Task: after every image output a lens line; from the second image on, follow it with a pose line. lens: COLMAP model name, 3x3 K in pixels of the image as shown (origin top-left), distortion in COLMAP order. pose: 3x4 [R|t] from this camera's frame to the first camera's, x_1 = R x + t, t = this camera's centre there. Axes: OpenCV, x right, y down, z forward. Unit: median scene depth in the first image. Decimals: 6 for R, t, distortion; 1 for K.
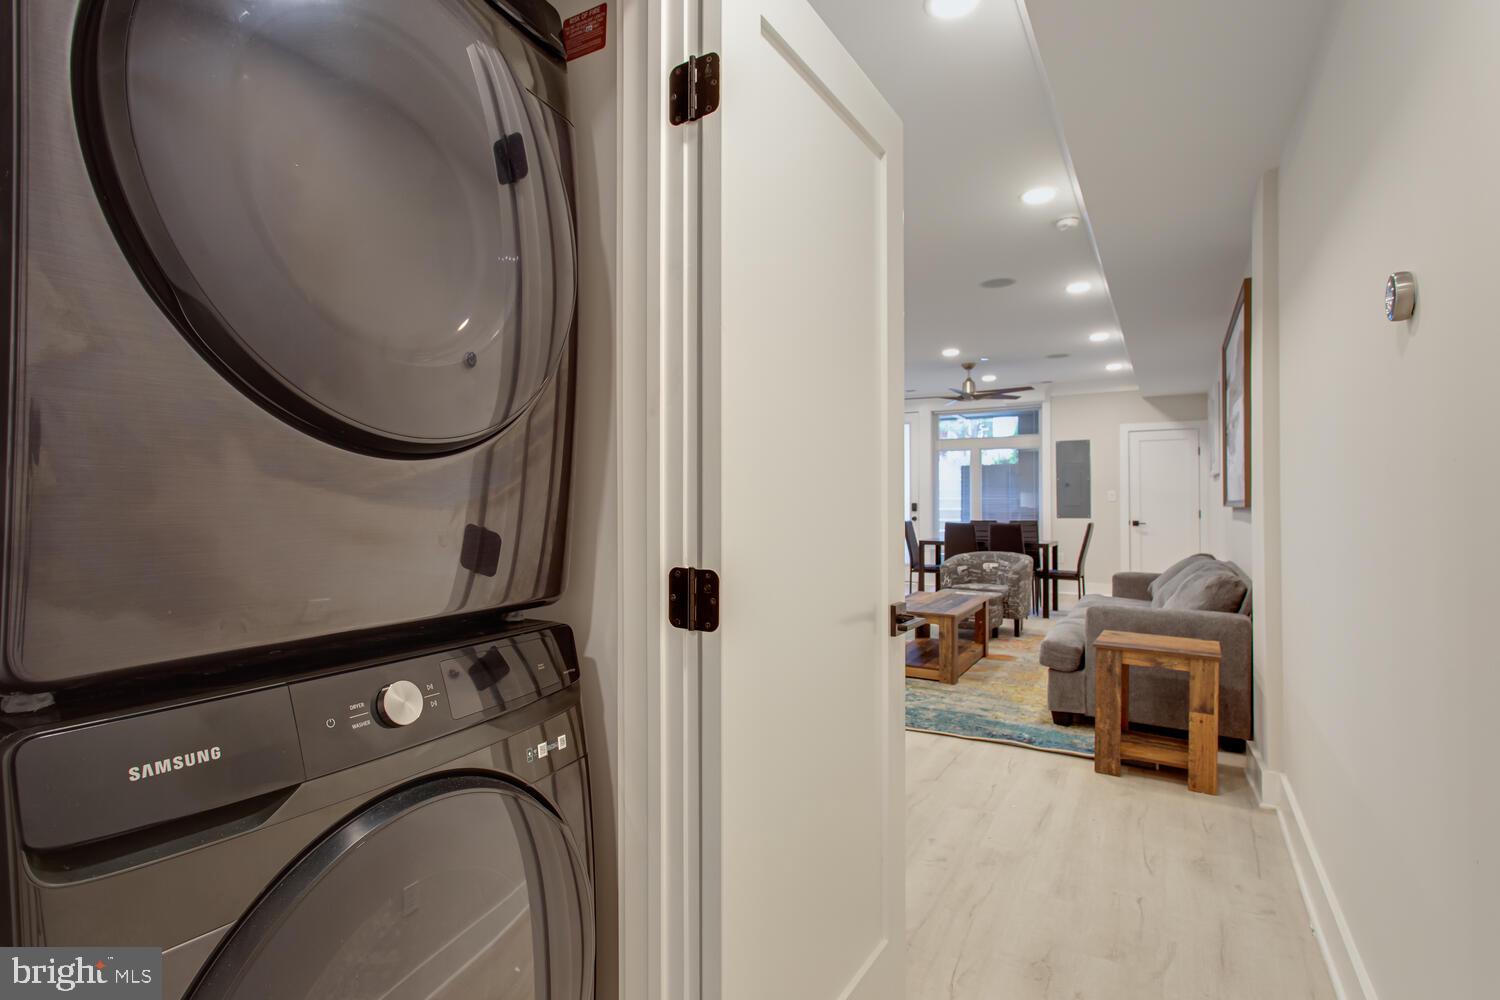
lens RADIAL K [[659.6, 0, 747.0], [0, 659.6, 498.9], [0, 0, 1]] dist [0.000993, 0.000387]
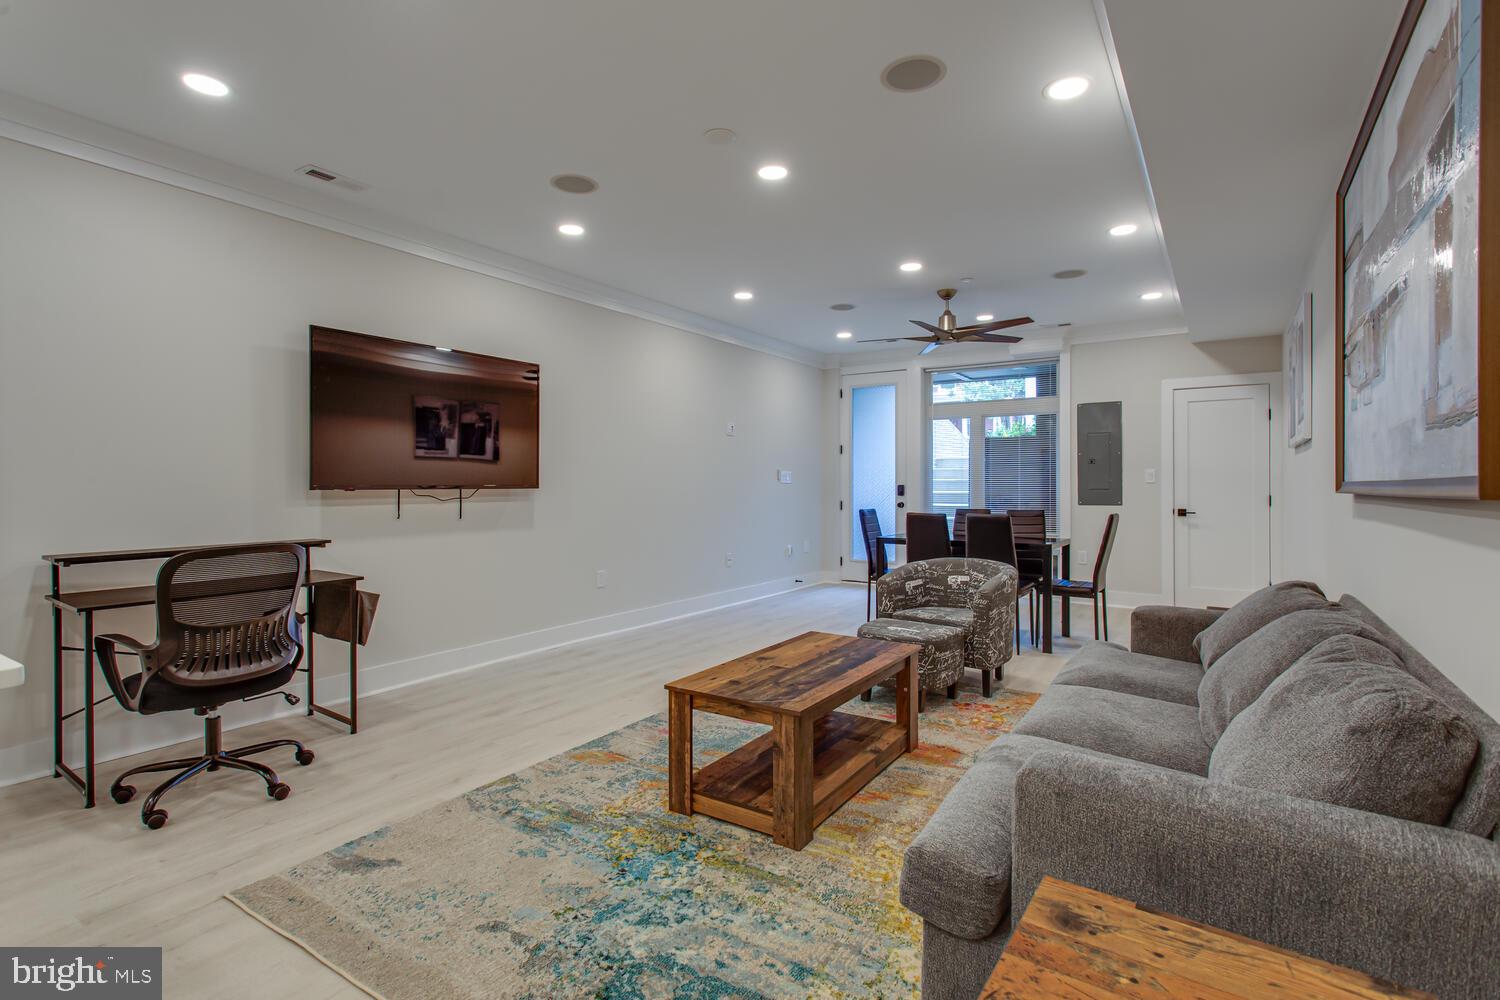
lens RADIAL K [[721.5, 0, 753.4], [0, 721.5, 488.9], [0, 0, 1]] dist [0.008775, -0.000899]
pose [[0.999962, -0.000190, -0.008729, 0.155378], [0.000291, 0.999934, 0.011512, 0.001141], [0.008726, -0.011514, 0.999896, 0.249115]]
